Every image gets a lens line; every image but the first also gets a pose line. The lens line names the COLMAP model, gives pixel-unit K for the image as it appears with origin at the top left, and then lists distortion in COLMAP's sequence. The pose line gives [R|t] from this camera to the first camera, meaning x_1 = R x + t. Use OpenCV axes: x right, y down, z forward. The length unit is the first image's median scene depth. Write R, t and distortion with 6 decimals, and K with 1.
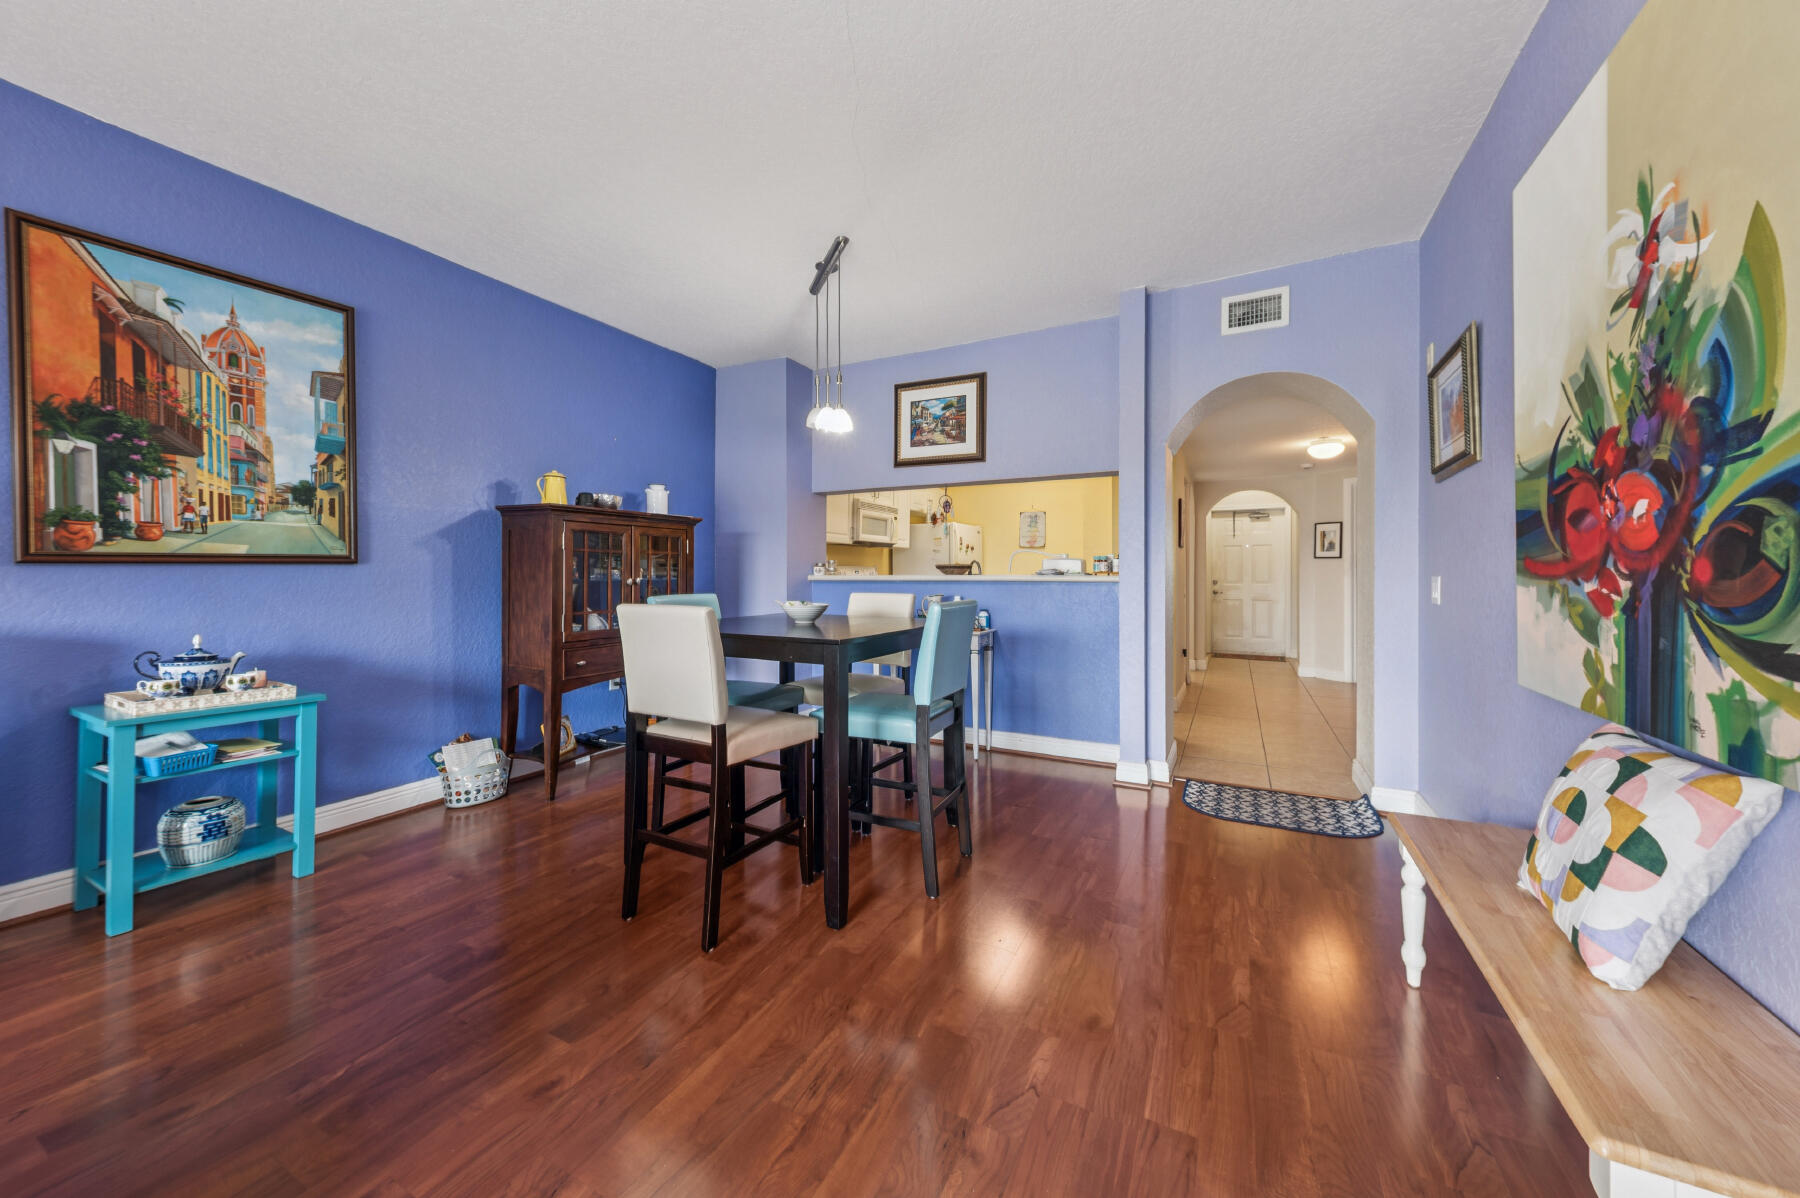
lens RADIAL K [[637.4, 0, 906.3], [0, 637.4, 574.7], [0, 0, 1]] dist [0.010929, -0.000208]
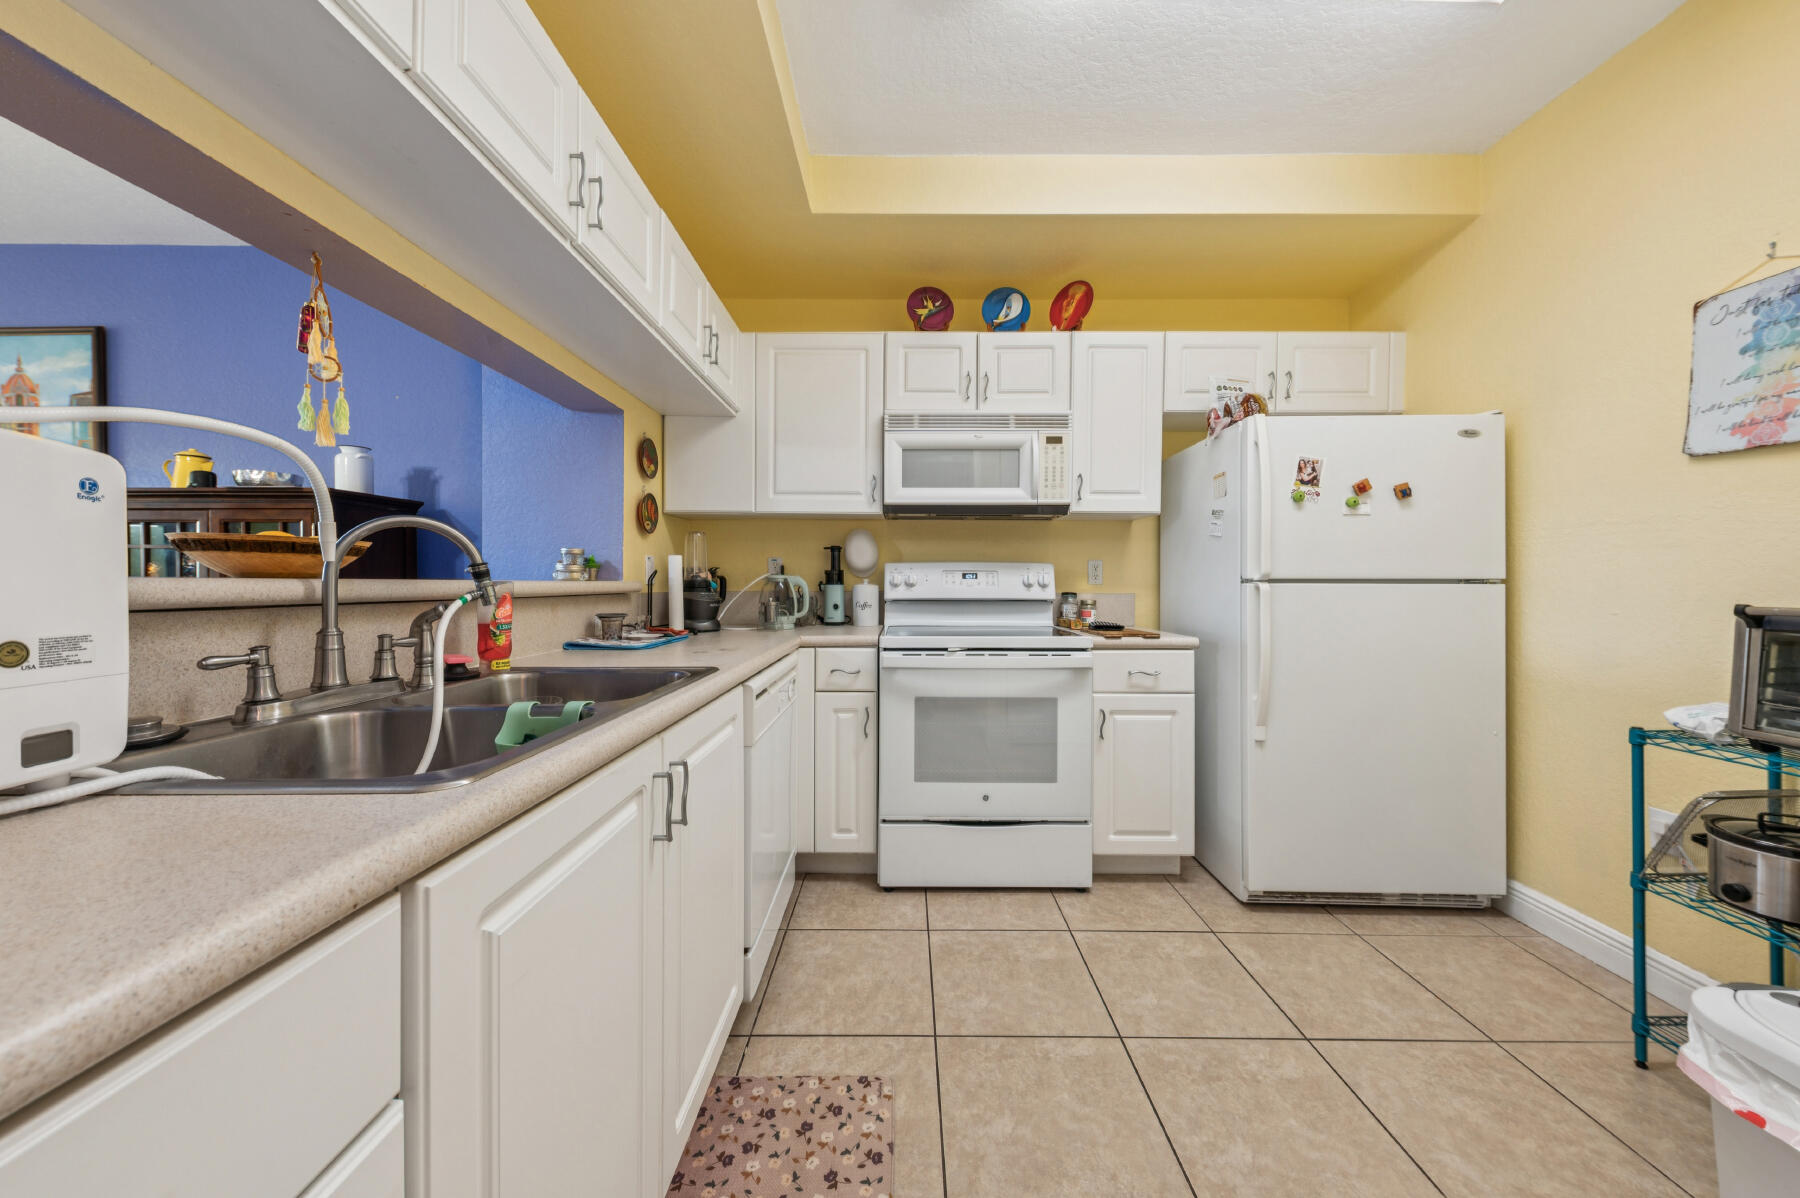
lens RADIAL K [[608.1, 0, 903.0], [0, 608.1, 590.4], [0, 0, 1]] dist [-0.001164, 0.000018]
pose [[0.454381, 0.009661, -0.890755, 0.687897], [-0.005998, 0.999952, 0.007786, 0.003992], [0.890788, 0.001805, 0.454417, 1.868271]]
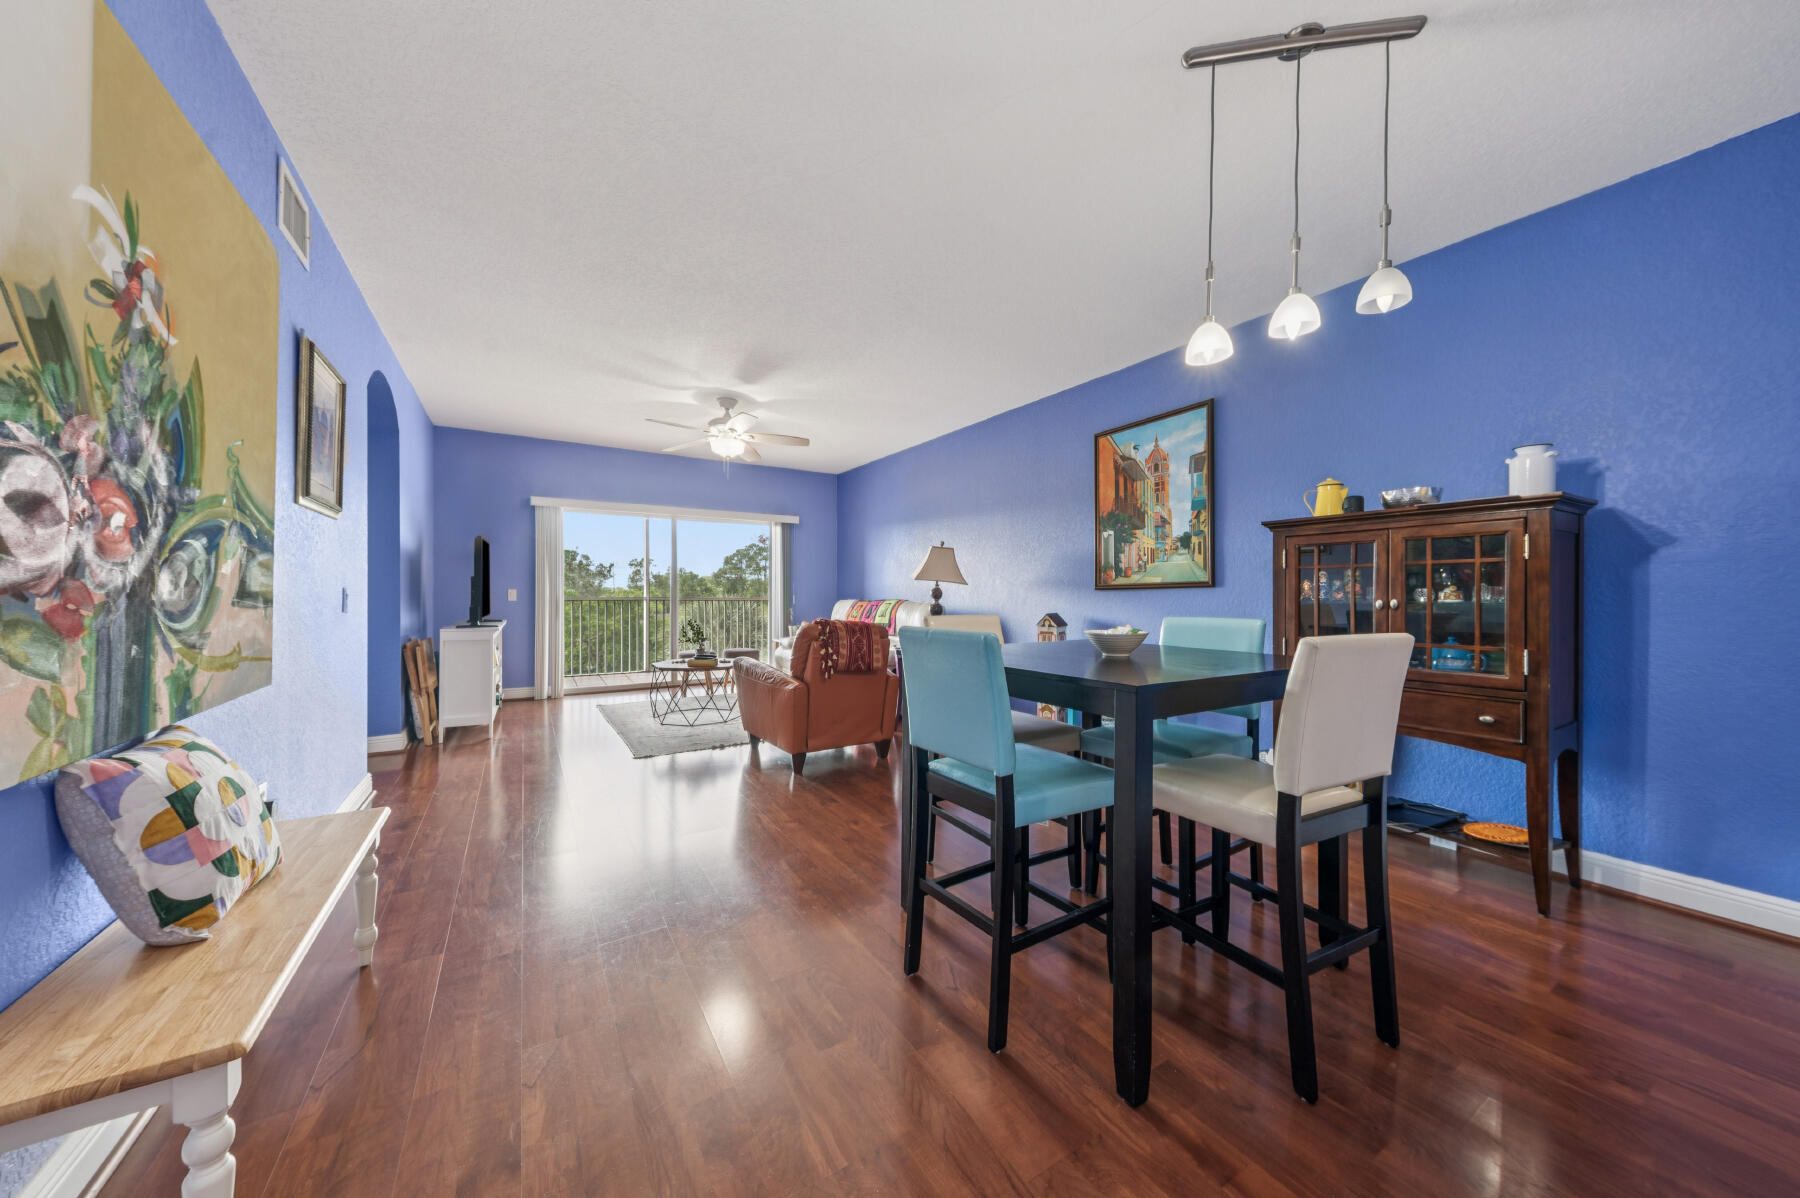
lens RADIAL K [[608.1, 0, 900.3], [0, 608.1, 597.8], [0, 0, 1]] dist [-0.001164, 0.000018]
pose [[-0.521027, 0.000457, -0.853540, 0.626601], [-0.005153, 0.999980, 0.003681, 0.004461], [0.853525, 0.006316, -0.521014, 1.201734]]
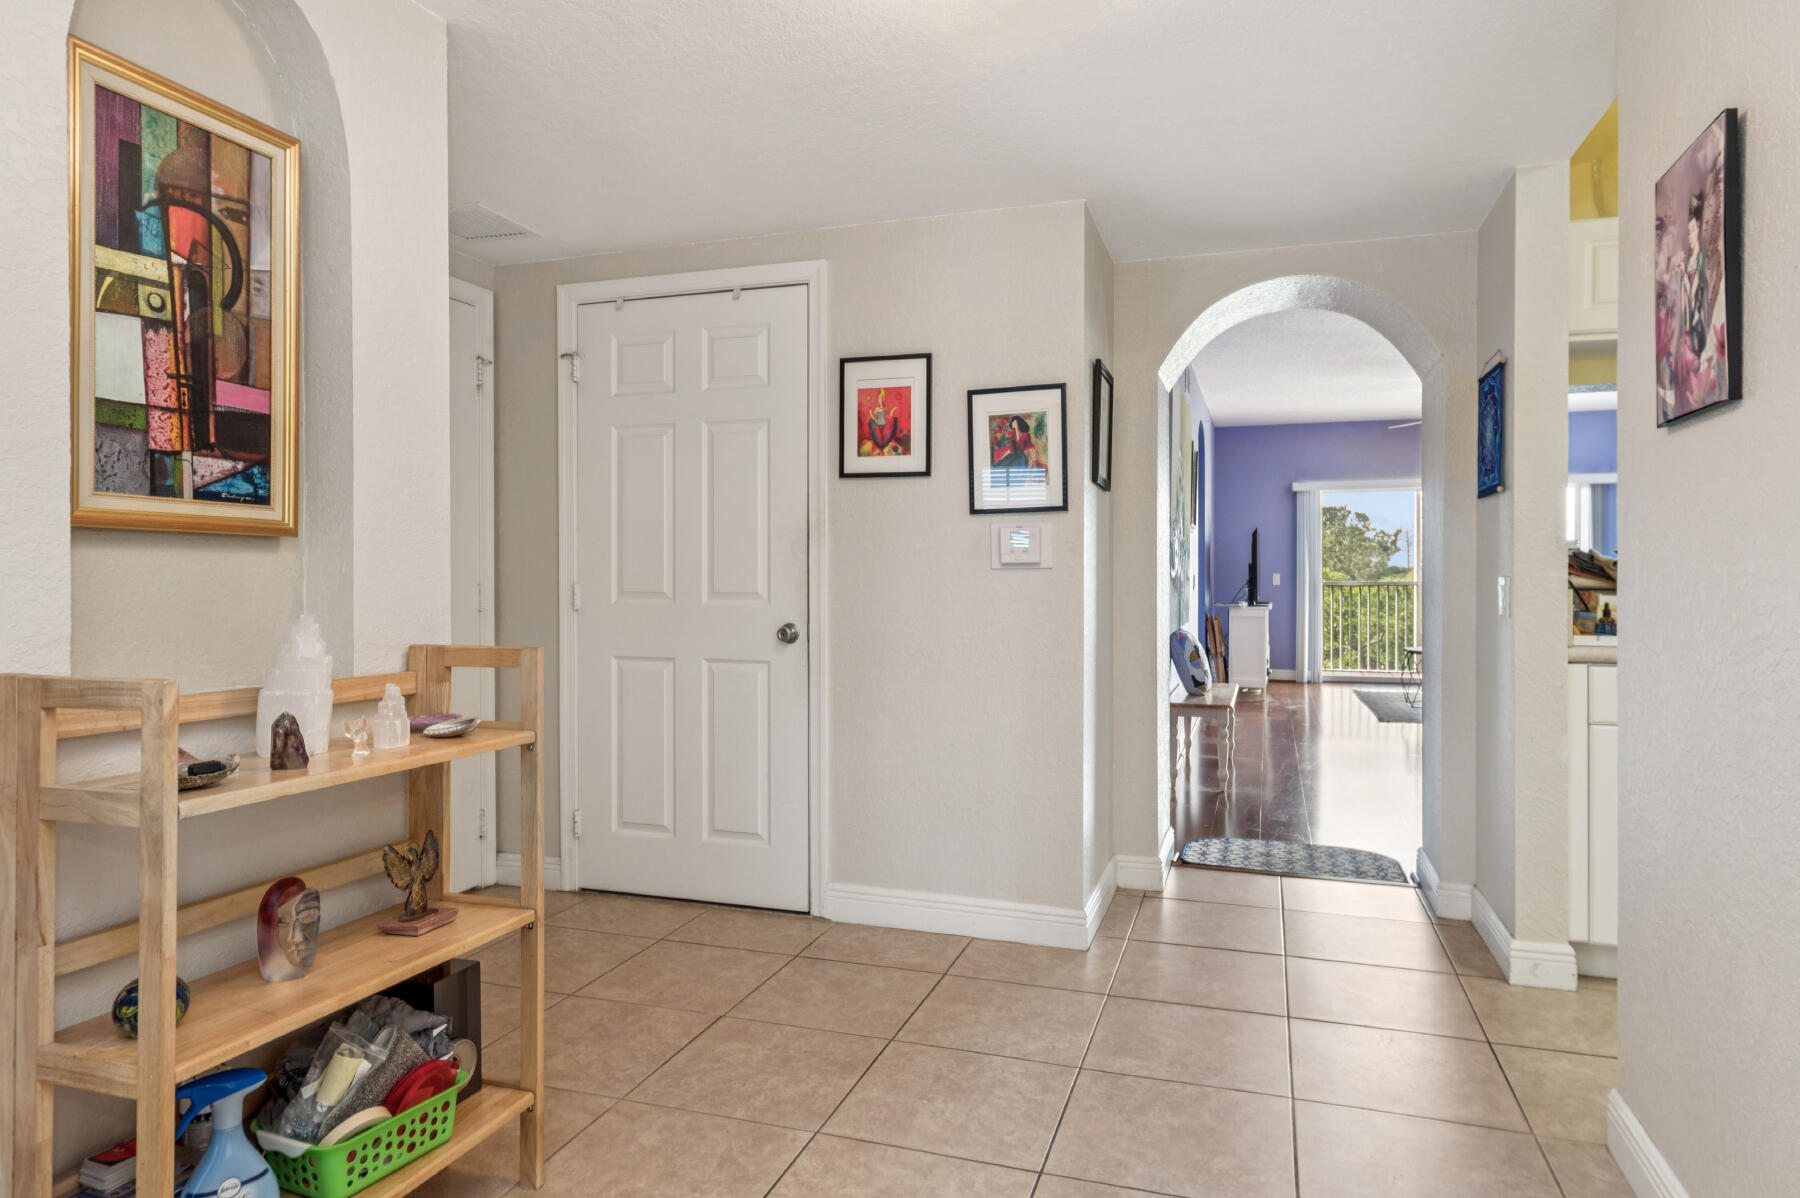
lens RADIAL K [[1092.6, 0, 894.3], [0, 1092.6, 587.8], [0, 0, 1]] dist [0.004832, 0.000517]
pose [[-0.990321, 0.001190, -0.138788, 1.344993], [-0.000107, 0.999956, 0.009334, 0.004205], [0.138793, 0.009259, -0.990278, 2.494904]]
